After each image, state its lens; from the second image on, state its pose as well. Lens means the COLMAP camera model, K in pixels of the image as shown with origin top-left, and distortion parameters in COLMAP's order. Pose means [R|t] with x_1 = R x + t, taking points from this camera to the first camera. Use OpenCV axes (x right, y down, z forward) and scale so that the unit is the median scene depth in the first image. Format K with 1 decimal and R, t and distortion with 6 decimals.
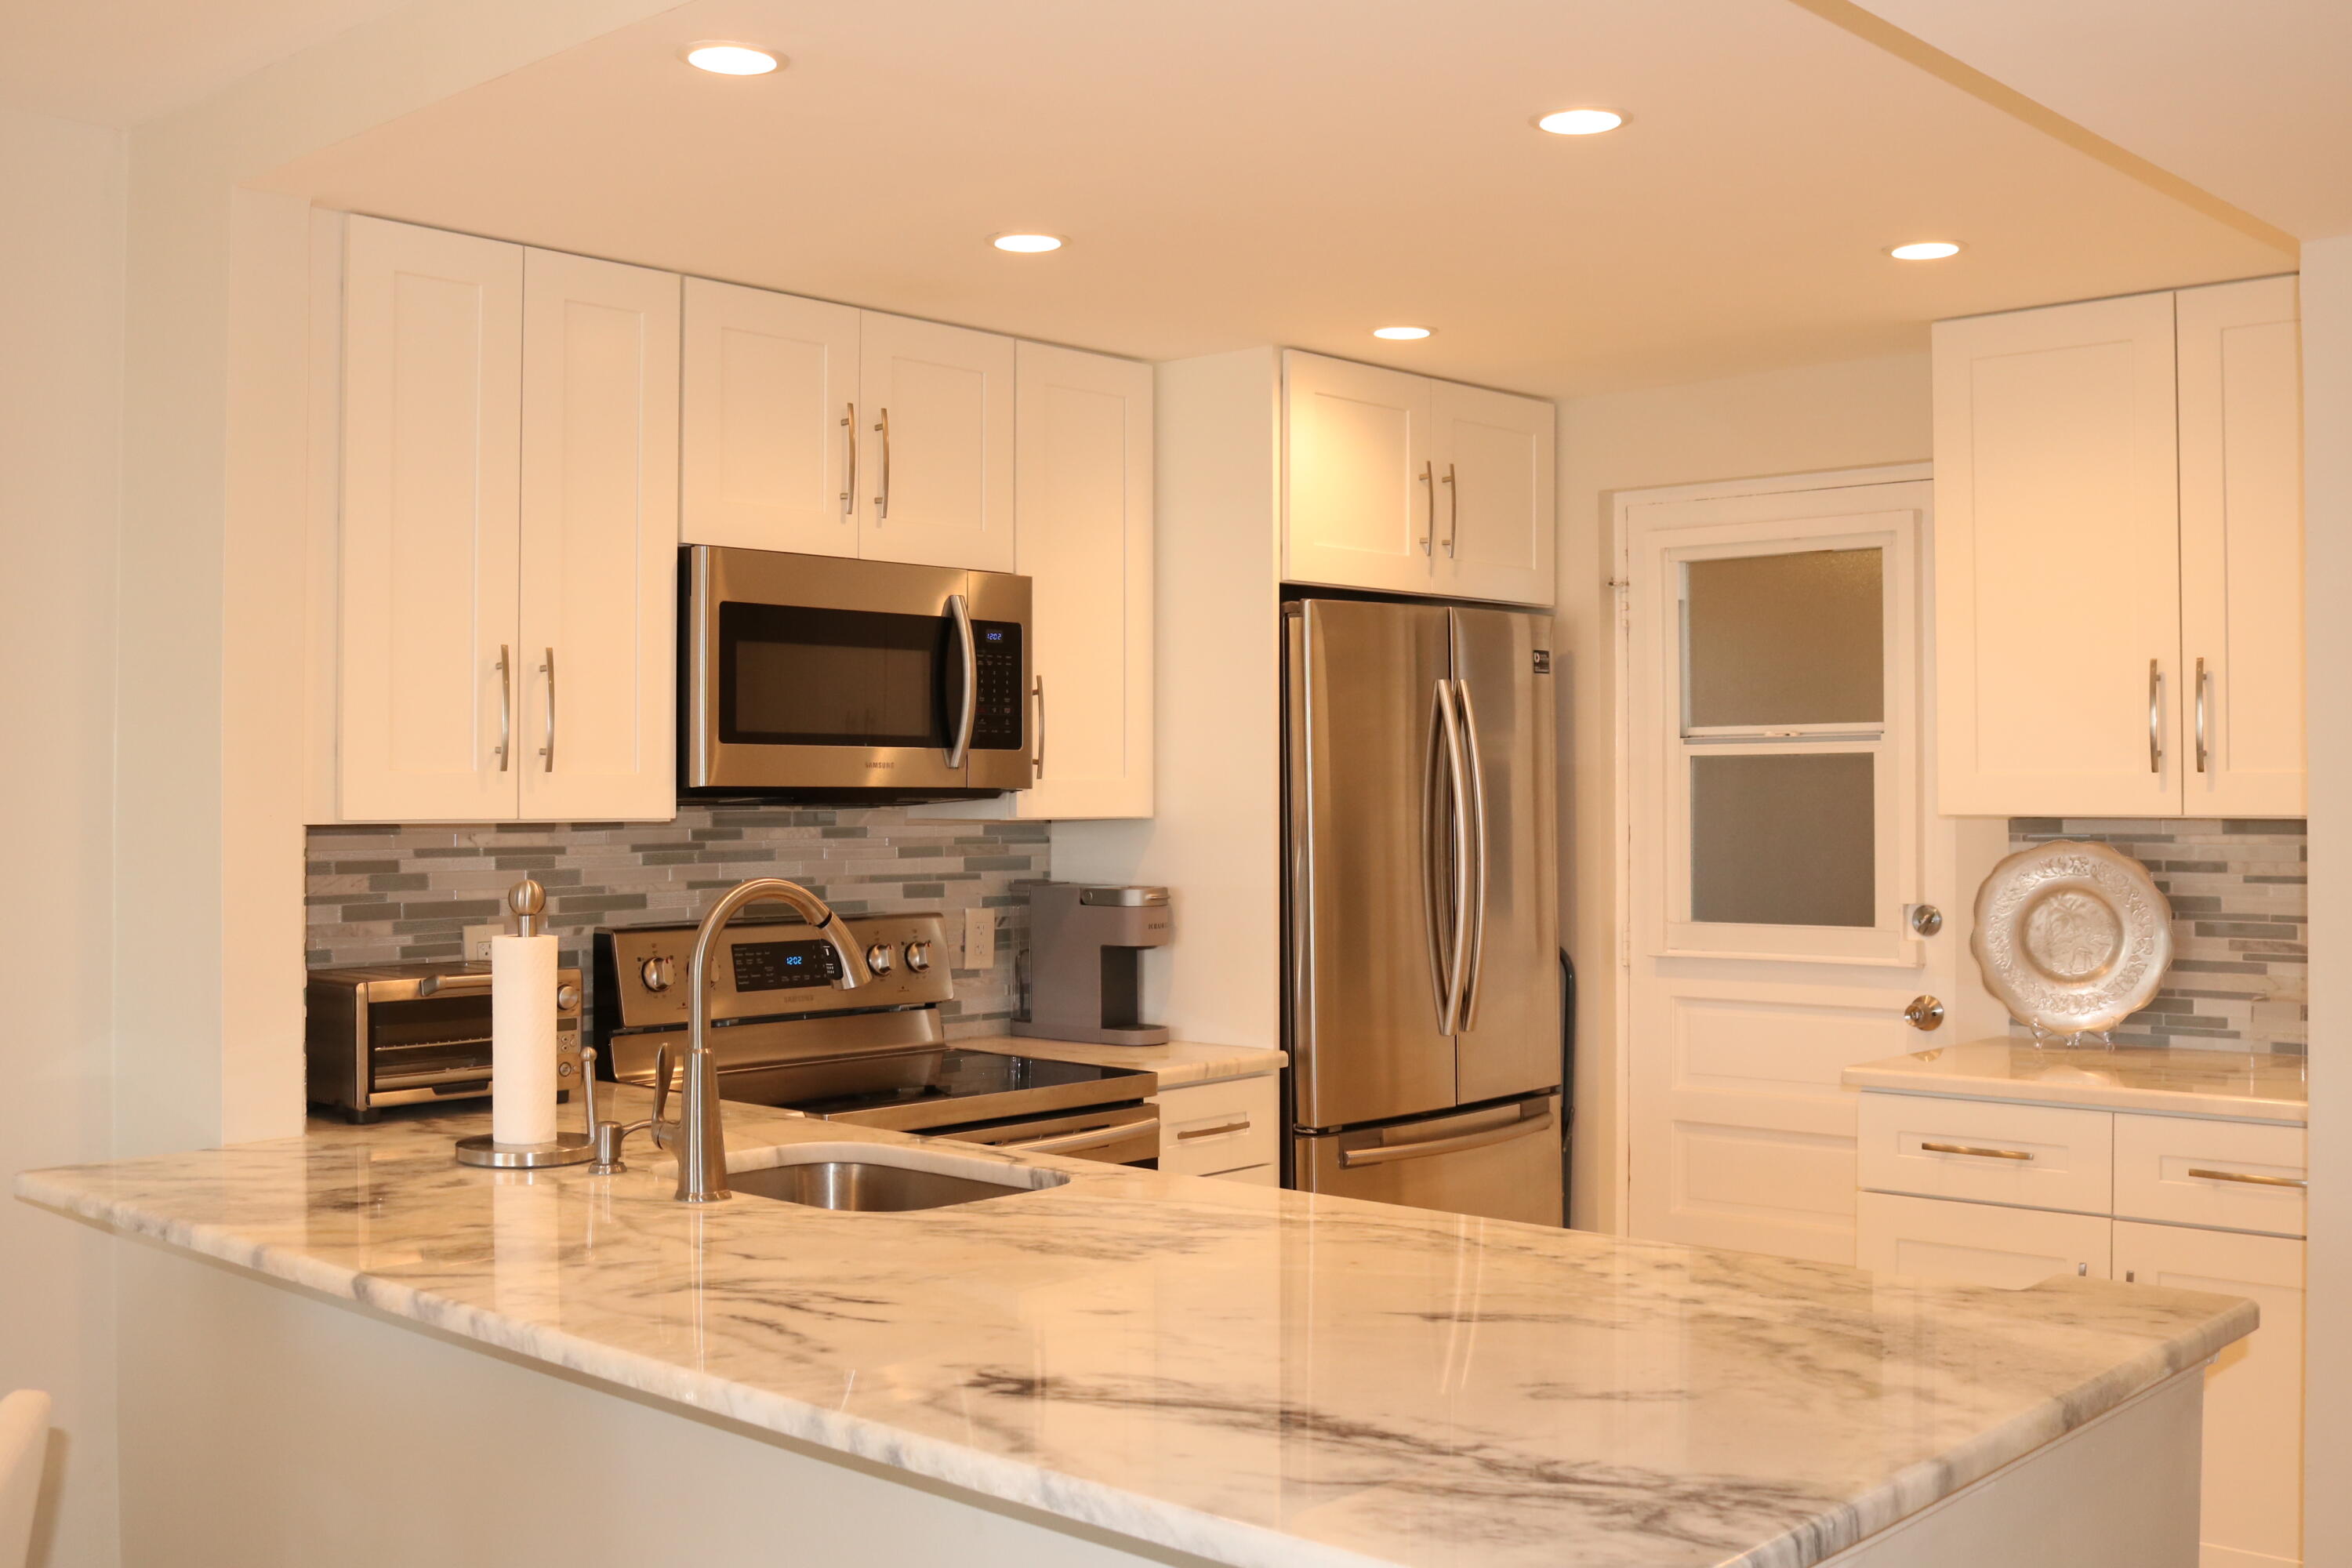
lens RADIAL K [[2388.7, 0, 1181.1], [0, 2388.7, 776.5], [0, 0, 1]] dist [-0.131022, 0.117693]
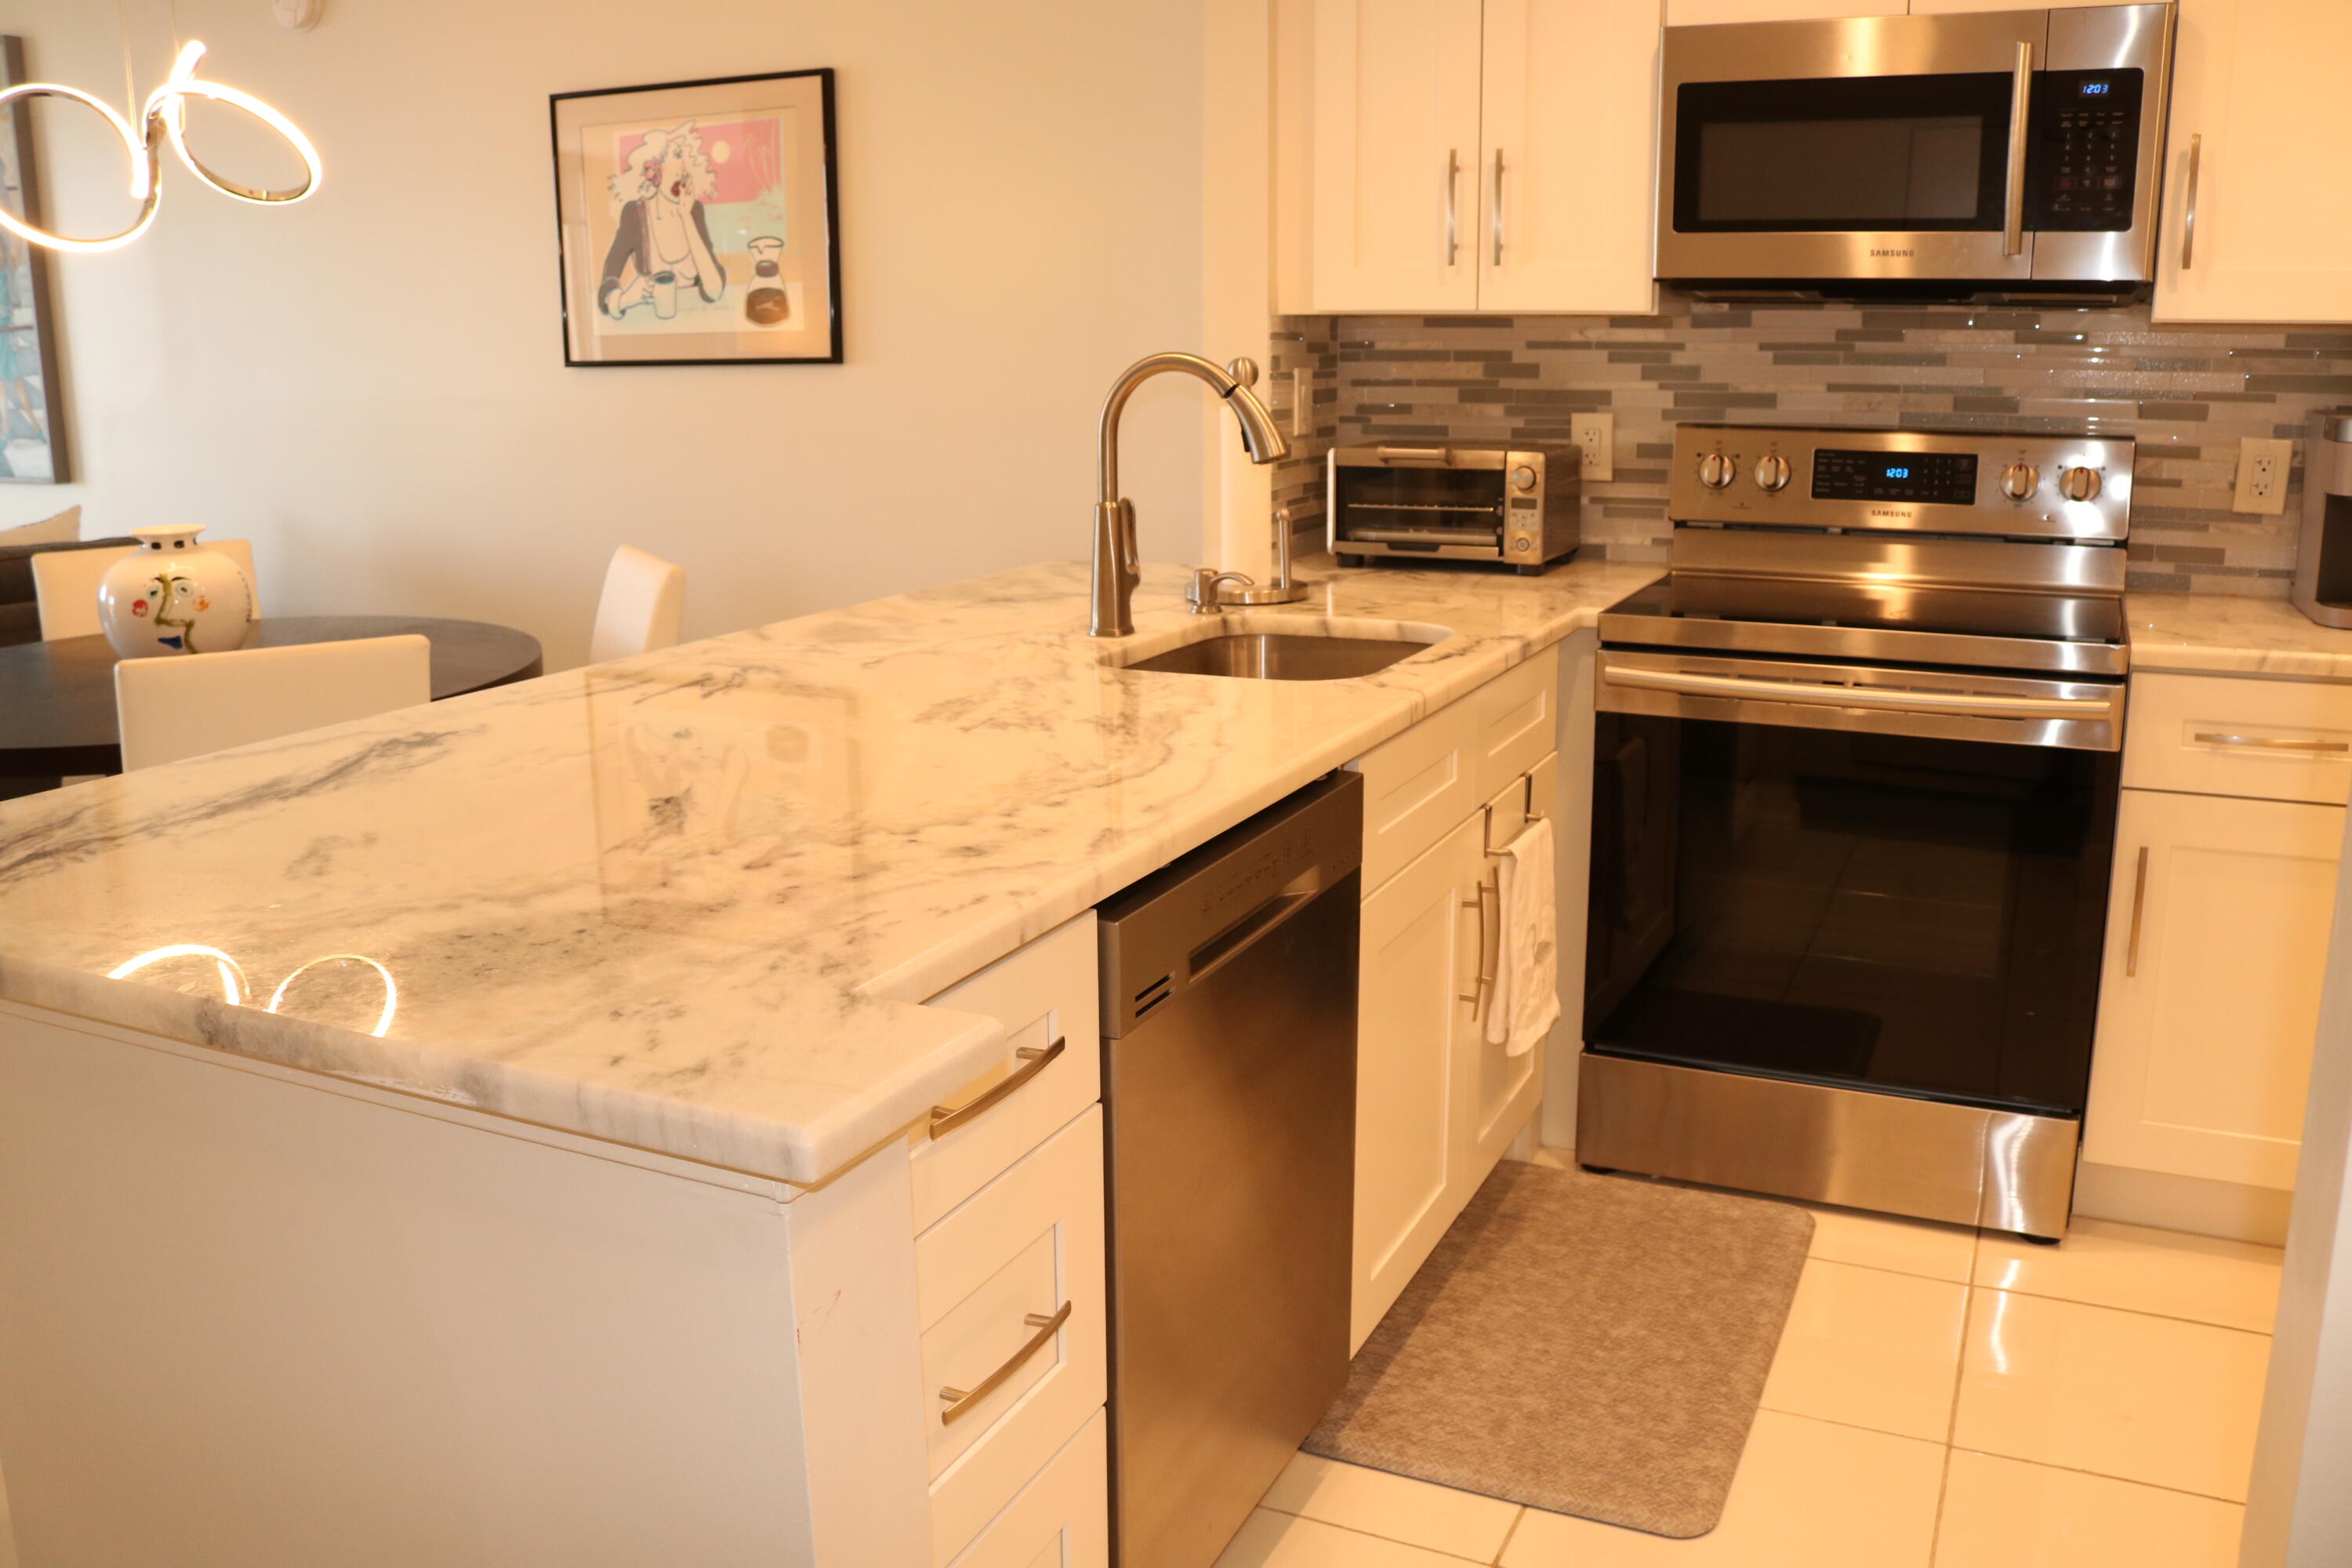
lens RADIAL K [[1949.4, 0, 1180.3], [0, 1949.4, 769.6], [0, 0, 1]] dist [-0.160751, 0.132398]
pose [[0.296573, 0.206871, -0.932335, 0.471299], [0.010842, 0.975464, 0.219890, 0.023794], [0.954949, -0.075322, 0.287053, 0.509431]]
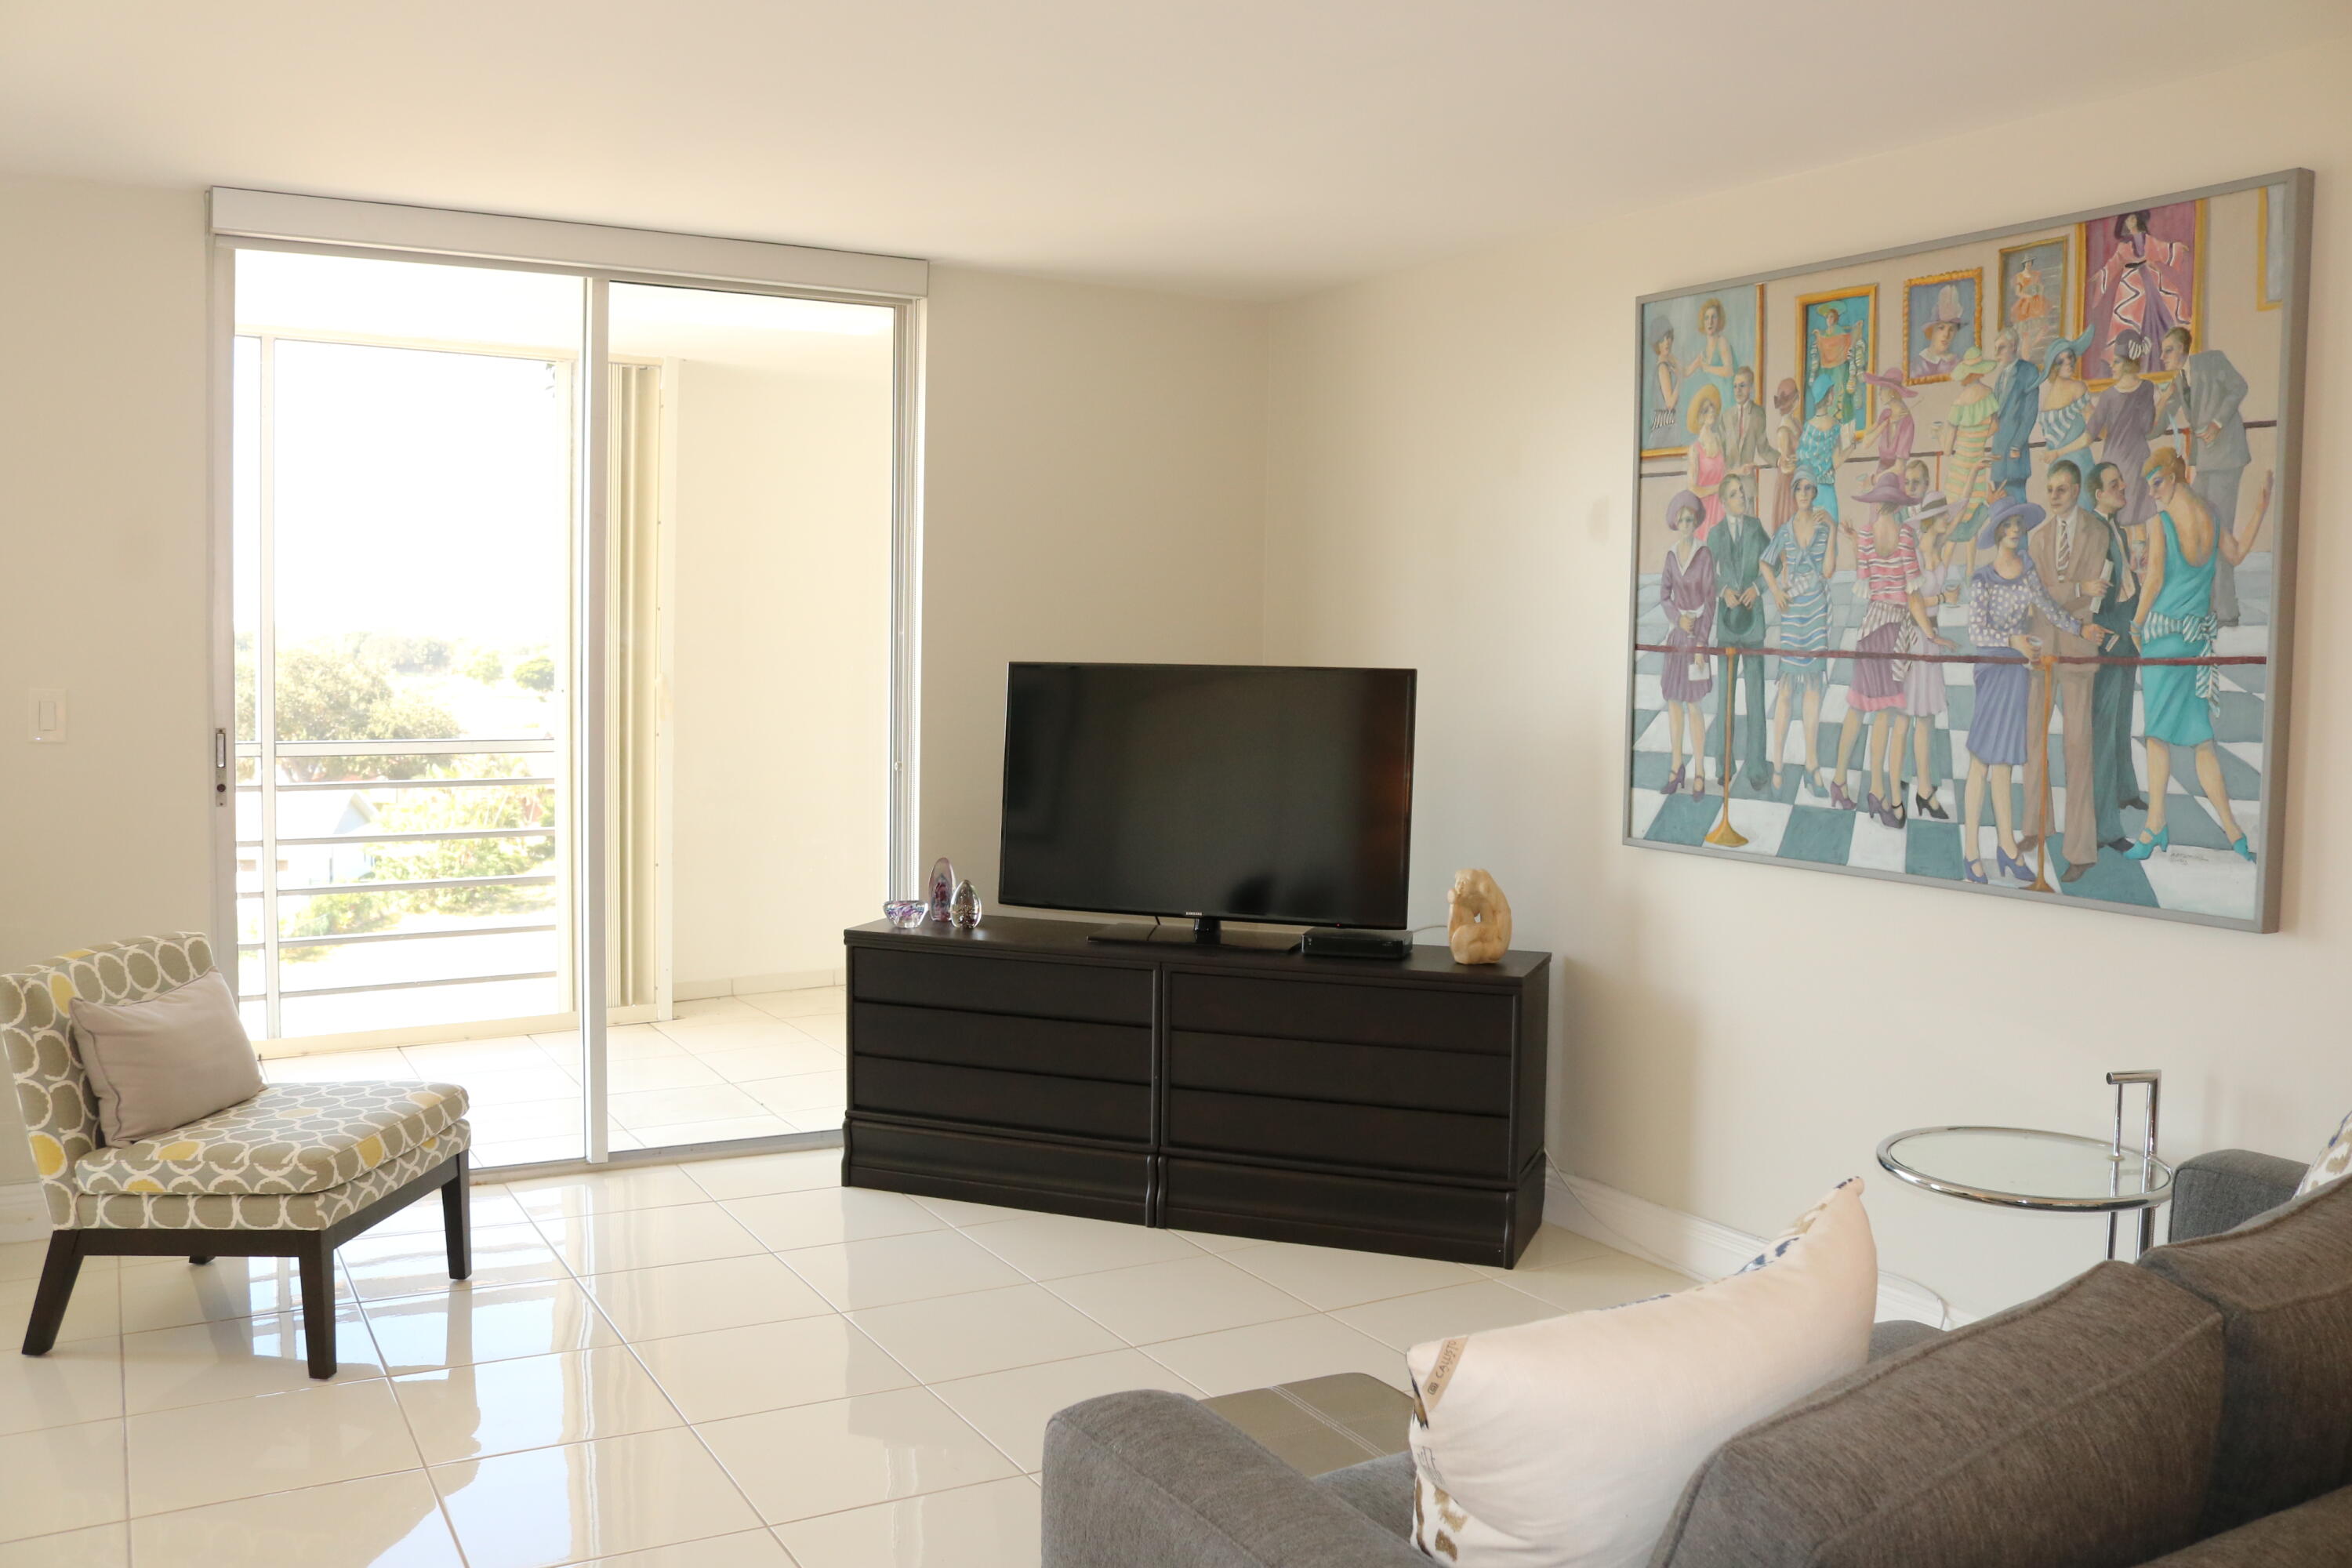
lens RADIAL K [[1949.4, 0, 1180.3], [0, 1949.4, 769.6], [0, 0, 1]] dist [-0.160751, 0.132398]
pose [[-0.304764, 0.055799, -0.950792, -0.161143], [-0.009857, 0.998044, 0.061732, 0.002345], [0.952377, 0.028185, -0.303618, -0.014673]]
